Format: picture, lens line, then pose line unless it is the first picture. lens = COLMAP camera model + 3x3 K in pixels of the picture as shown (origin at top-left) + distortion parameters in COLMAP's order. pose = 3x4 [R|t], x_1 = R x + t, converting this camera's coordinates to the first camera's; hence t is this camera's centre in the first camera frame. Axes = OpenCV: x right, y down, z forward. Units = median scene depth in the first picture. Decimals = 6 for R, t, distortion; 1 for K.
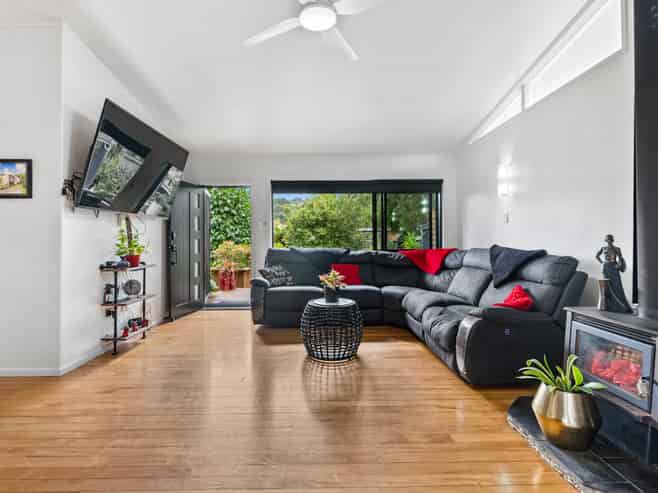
lens RADIAL K [[333.7, 0, 329.2], [0, 333.7, 237.4], [0, 0, 1]] dist [-0.000512, 0.000090]
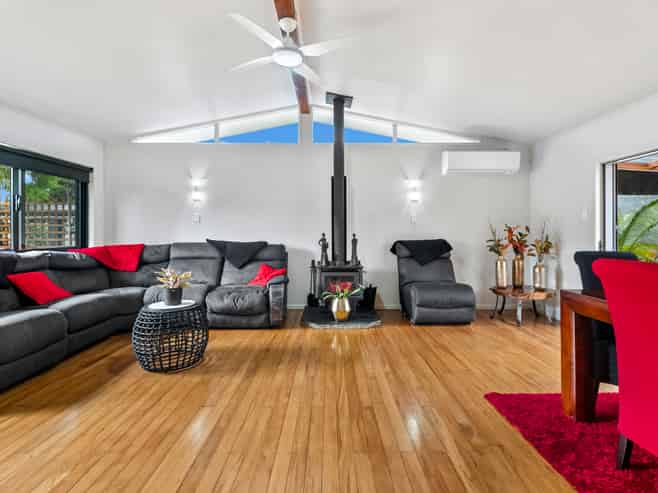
lens RADIAL K [[333.7, 0, 329.2], [0, 333.7, 237.4], [0, 0, 1]] dist [-0.000512, 0.000090]
pose [[0.016315, -0.000144, 0.999867, -0.853665], [-0.004894, 0.999988, 0.000224, 0.012986], [-0.999855, -0.004897, 0.016314, 0.542769]]
